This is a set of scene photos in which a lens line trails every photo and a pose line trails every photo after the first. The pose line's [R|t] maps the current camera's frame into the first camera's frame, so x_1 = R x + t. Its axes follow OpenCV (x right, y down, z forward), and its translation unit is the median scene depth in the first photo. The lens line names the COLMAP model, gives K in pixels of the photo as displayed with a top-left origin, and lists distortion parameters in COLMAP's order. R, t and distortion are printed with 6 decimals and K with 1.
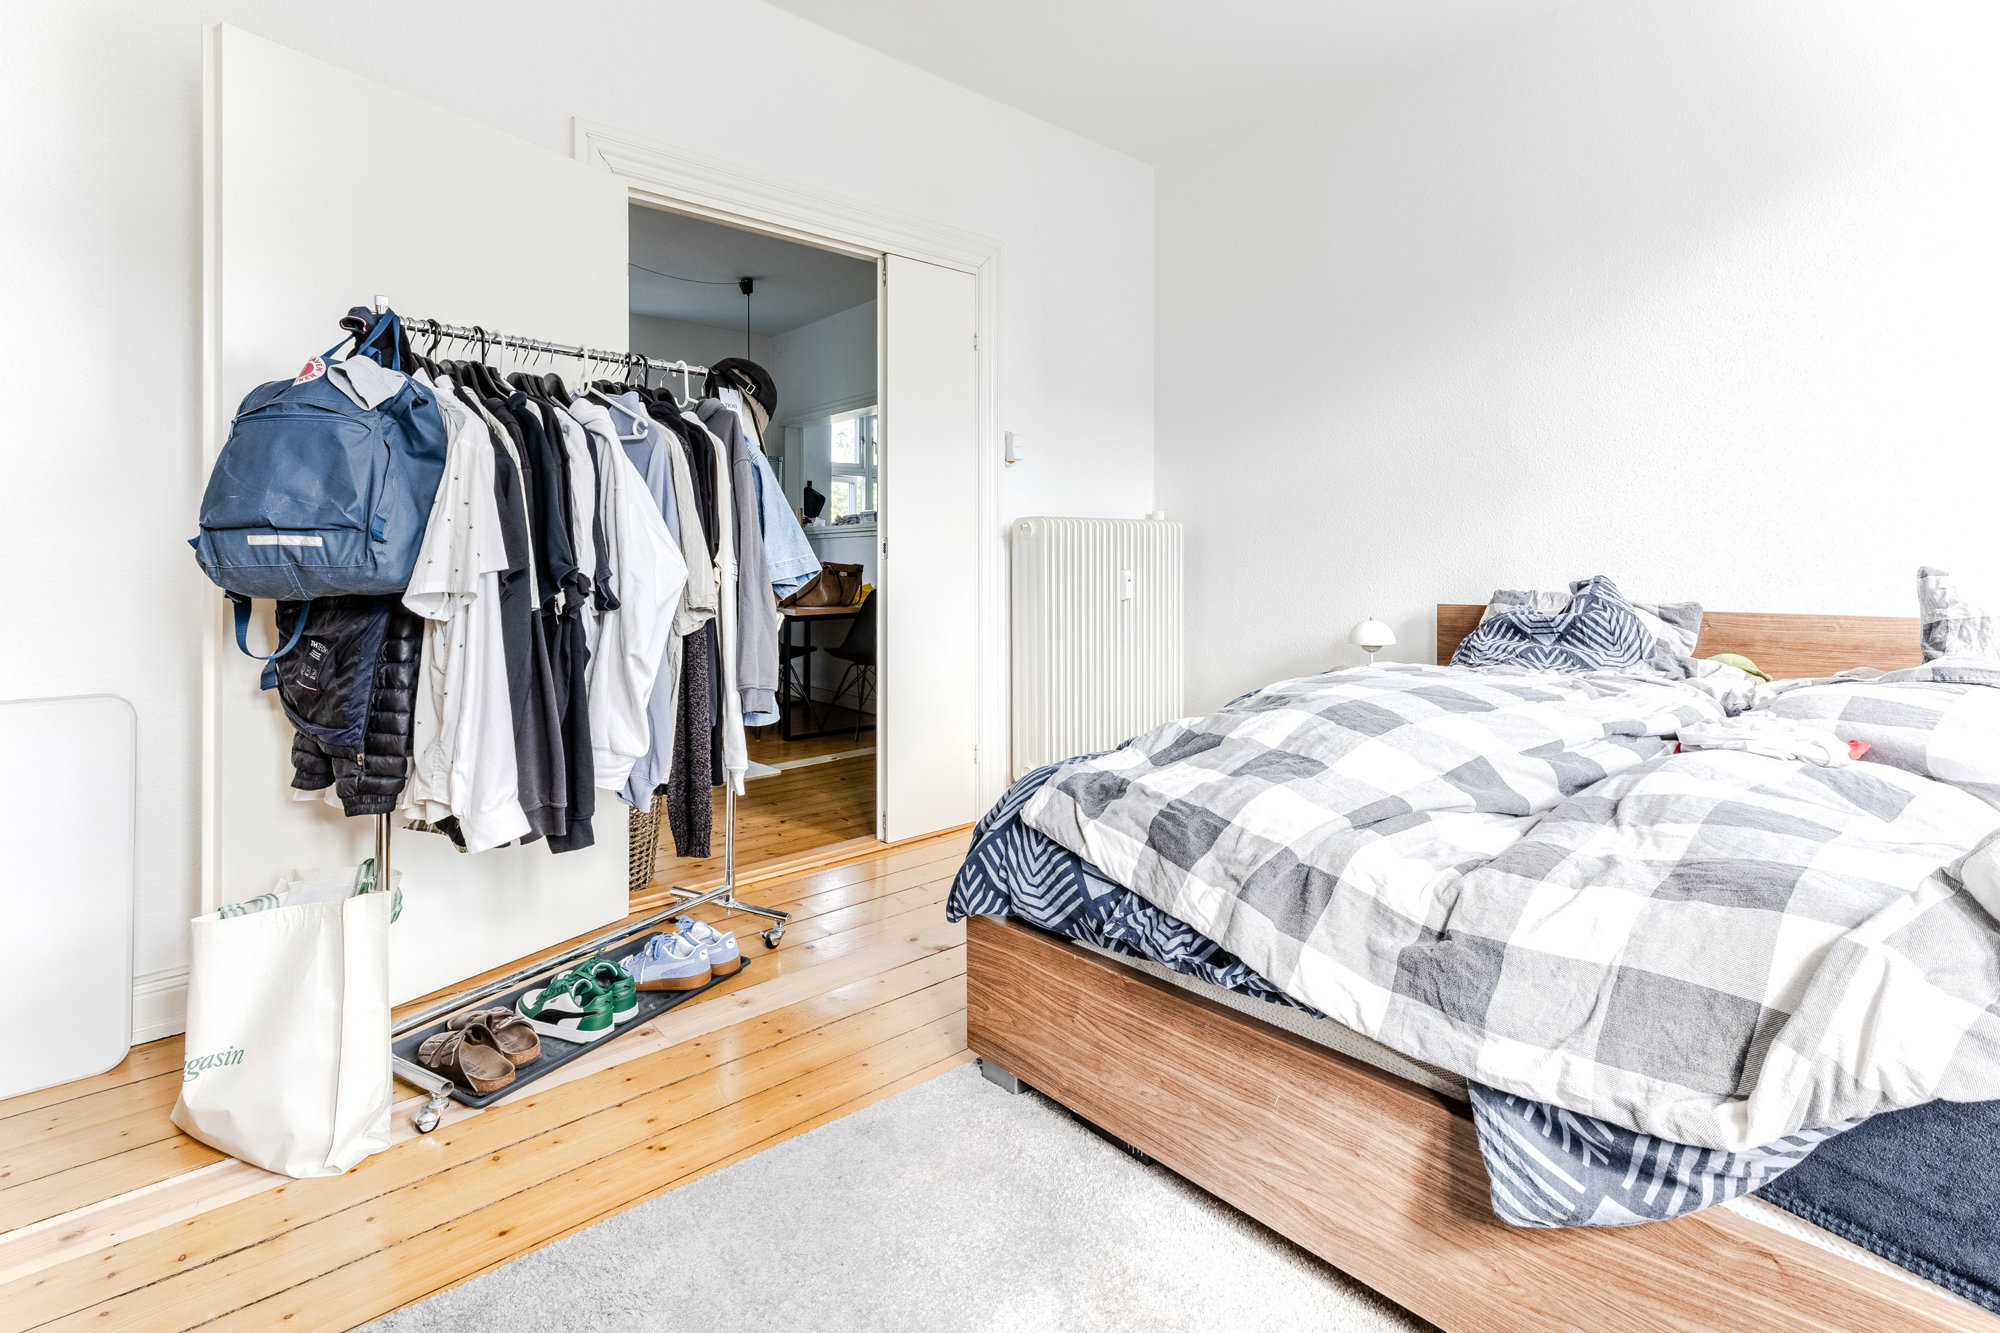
lens RADIAL K [[943.7, 0, 998.0], [0, 943.7, 568.4], [0, 0, 1]] dist [-0.001509, -0.000543]
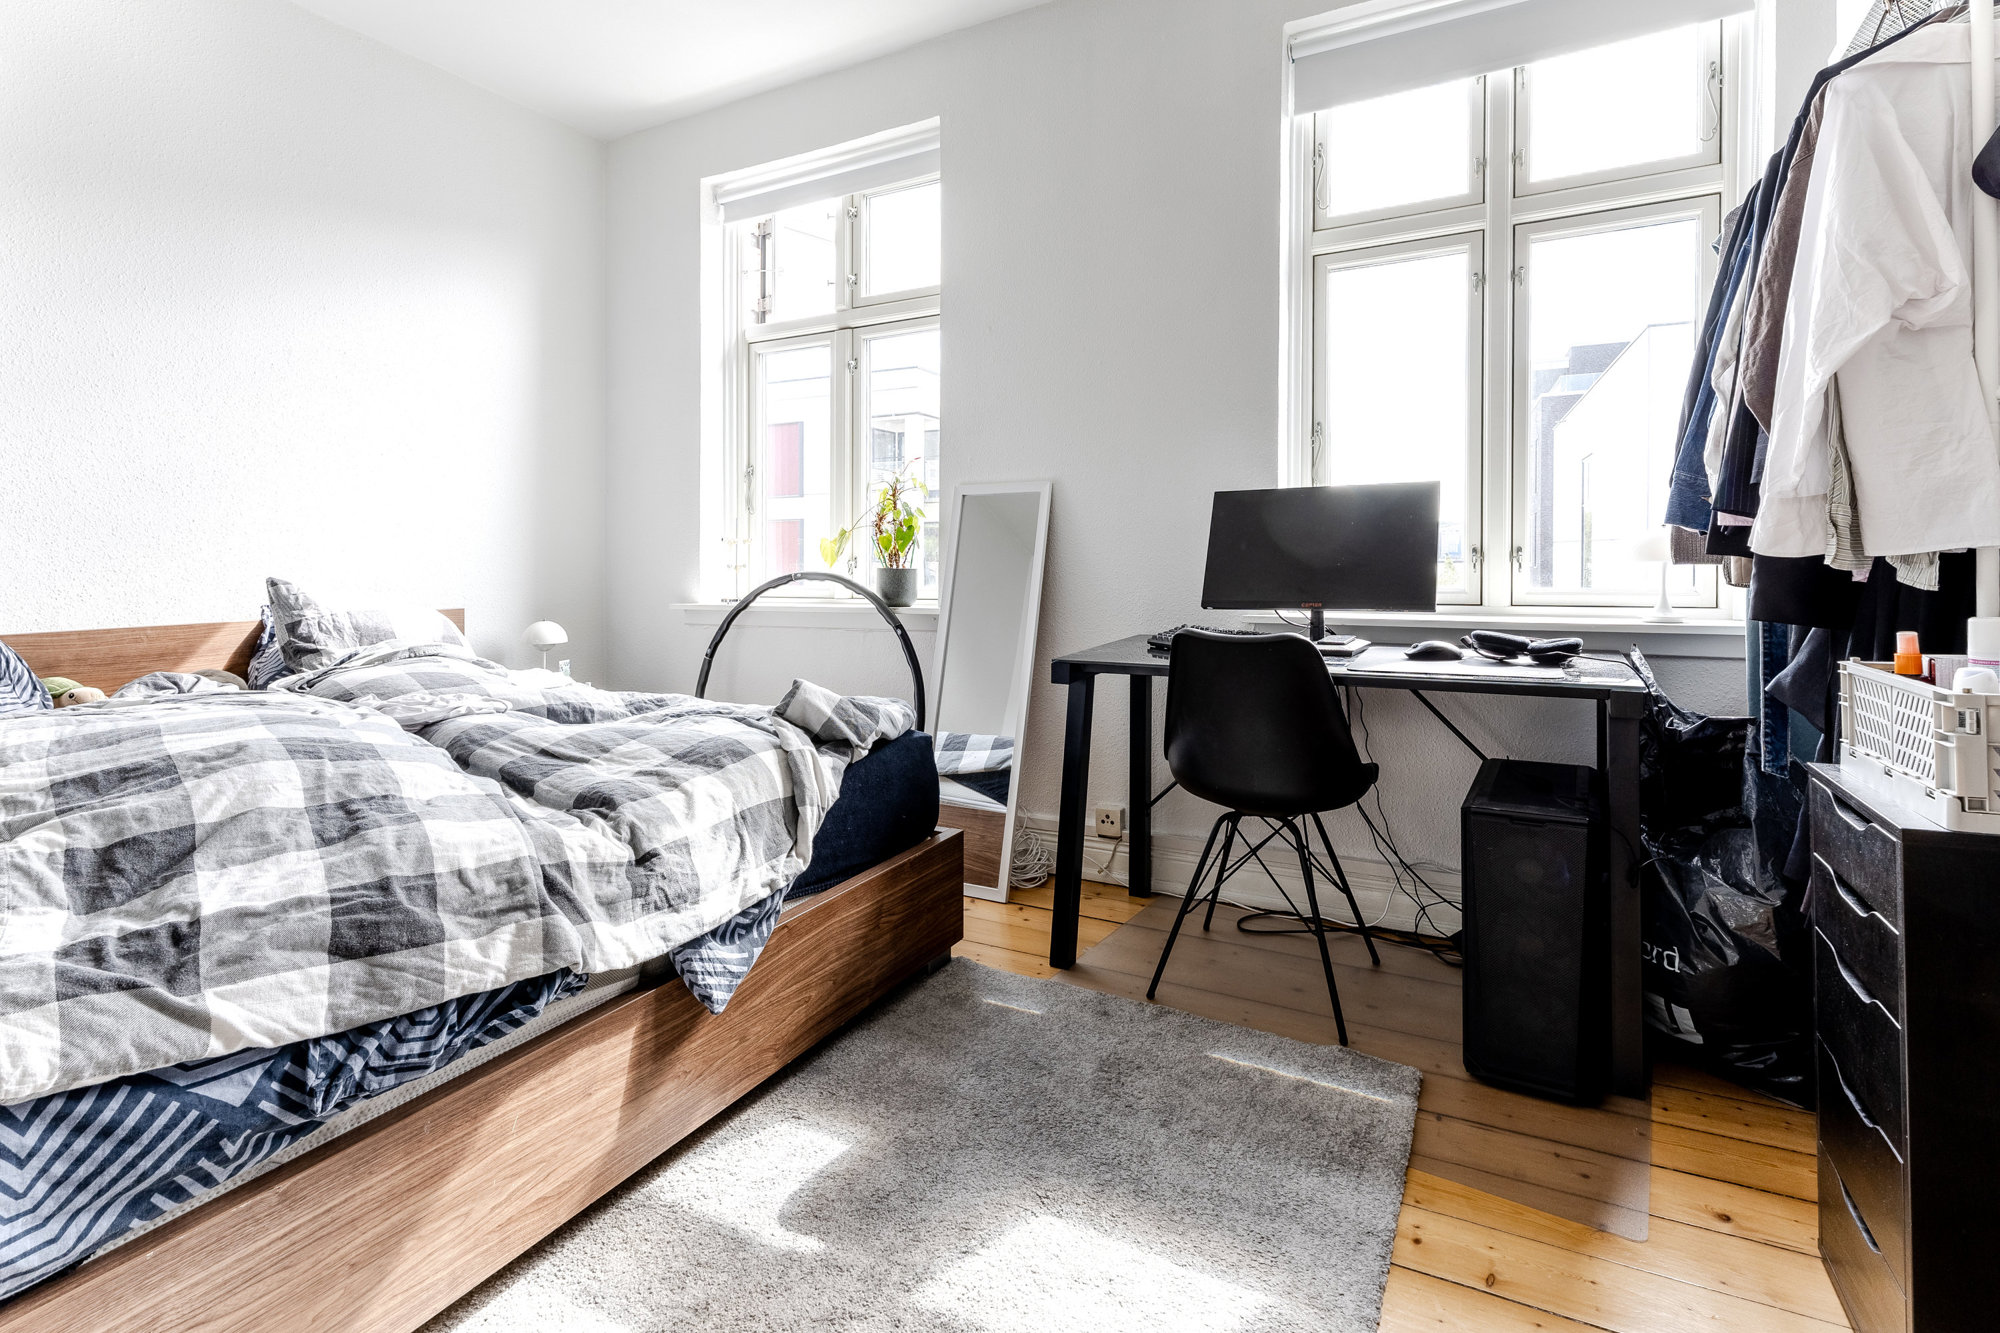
lens RADIAL K [[943.7, 0, 998.0], [0, 943.7, 568.4], [0, 0, 1]] dist [-0.001509, -0.000543]
pose [[-0.342700, -0.000738, 0.939444, -0.623331], [0.024758, 0.999645, 0.009816, -0.003127], [-0.939118, 0.026622, -0.342561, 0.679218]]
